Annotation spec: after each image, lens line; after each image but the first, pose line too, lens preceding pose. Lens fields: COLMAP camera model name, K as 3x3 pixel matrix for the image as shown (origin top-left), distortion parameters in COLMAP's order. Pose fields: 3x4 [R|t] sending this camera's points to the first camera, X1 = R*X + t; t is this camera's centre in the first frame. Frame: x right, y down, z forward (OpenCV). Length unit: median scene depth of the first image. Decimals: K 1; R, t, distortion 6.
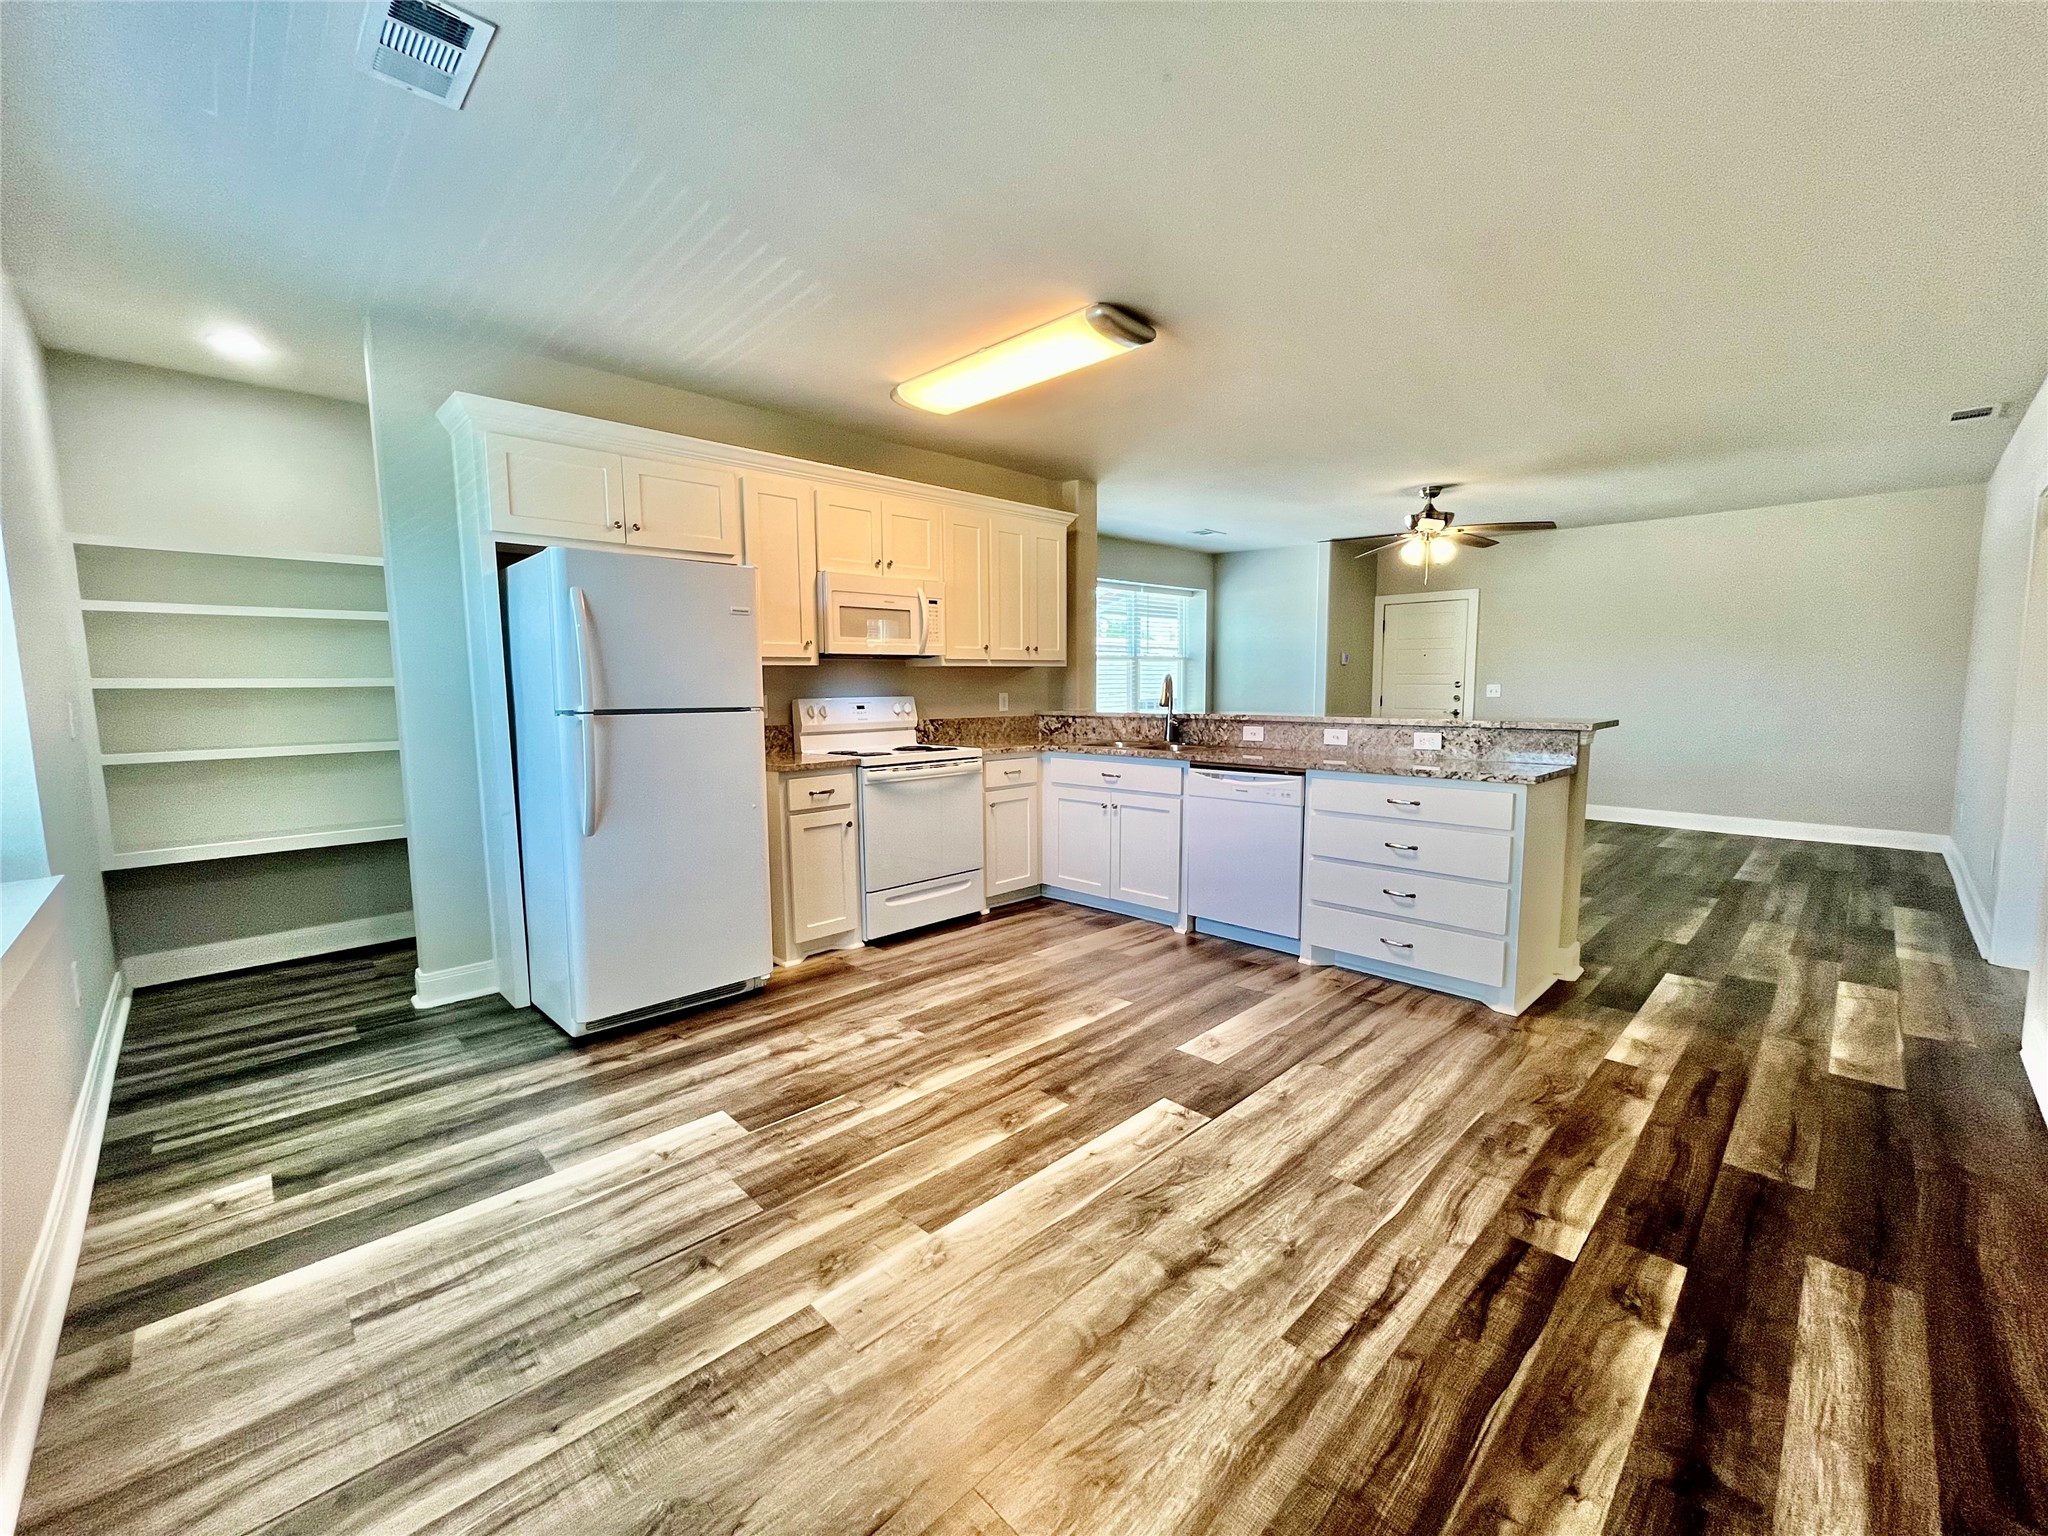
lens RADIAL K [[836.1, 0, 1013.0], [0, 836.1, 767.6], [0, 0, 1]] dist [-0.003422, 0.000452]
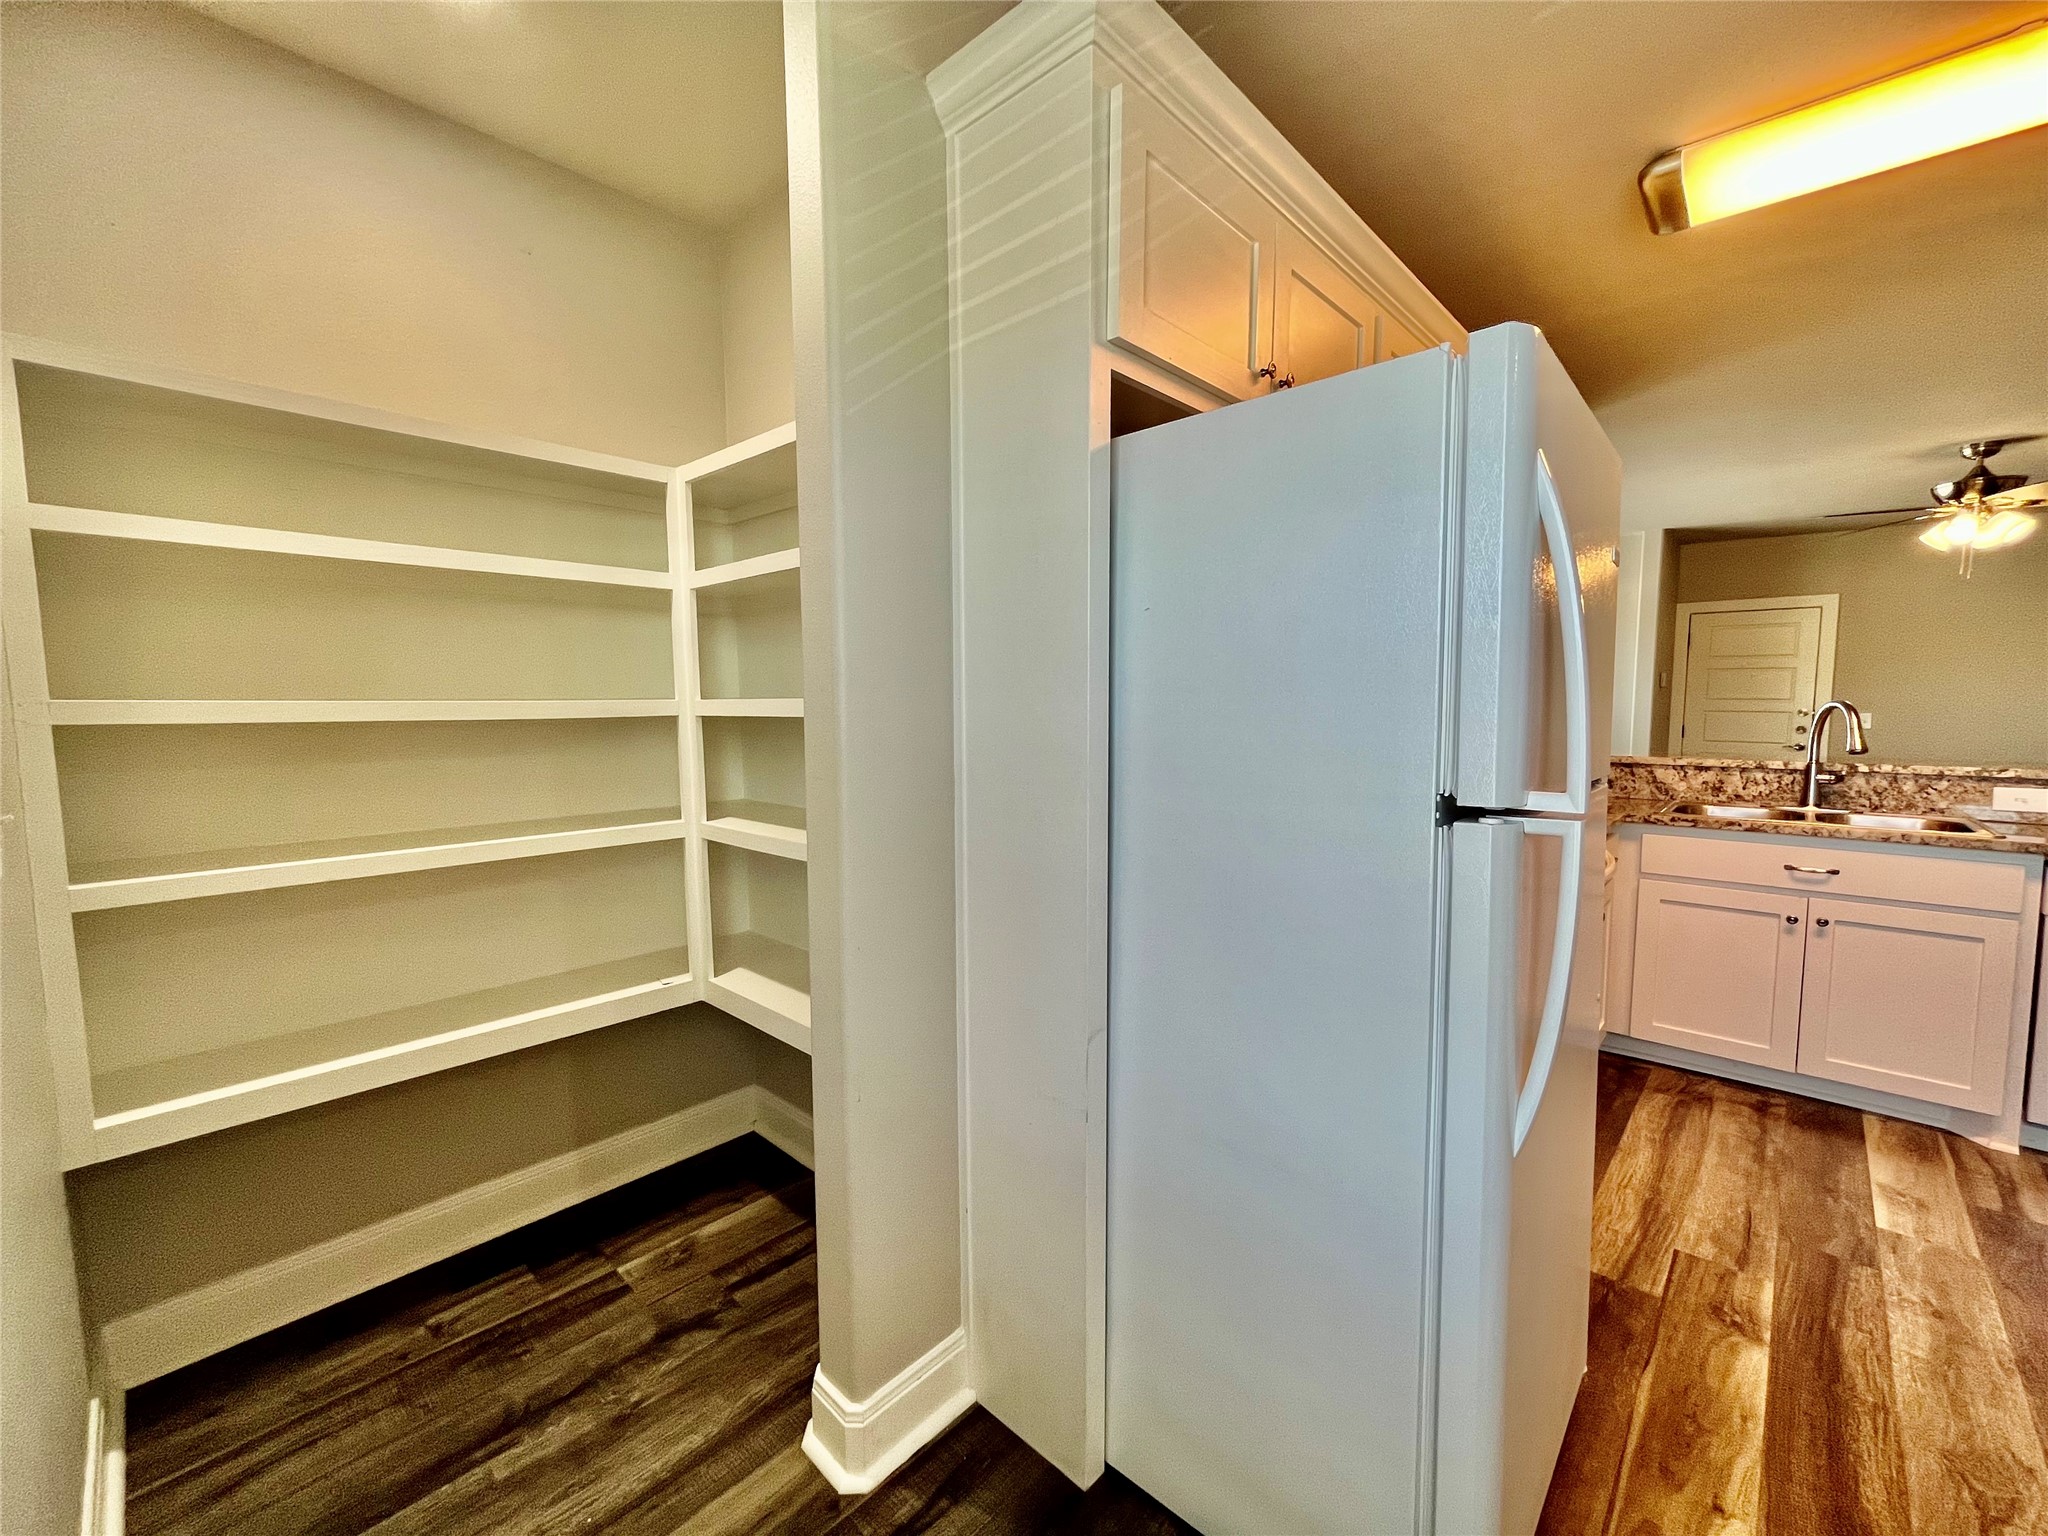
lens RADIAL K [[836.1, 0, 1015.9], [0, 836.1, 769.0], [0, 0, 1]] dist [-0.003422, 0.000452]
pose [[0.999387, 0.002227, 0.034930, -0.469998], [-0.001397, 0.999717, -0.023769, -0.047353], [-0.034973, 0.023705, 0.999107, 0.417716]]
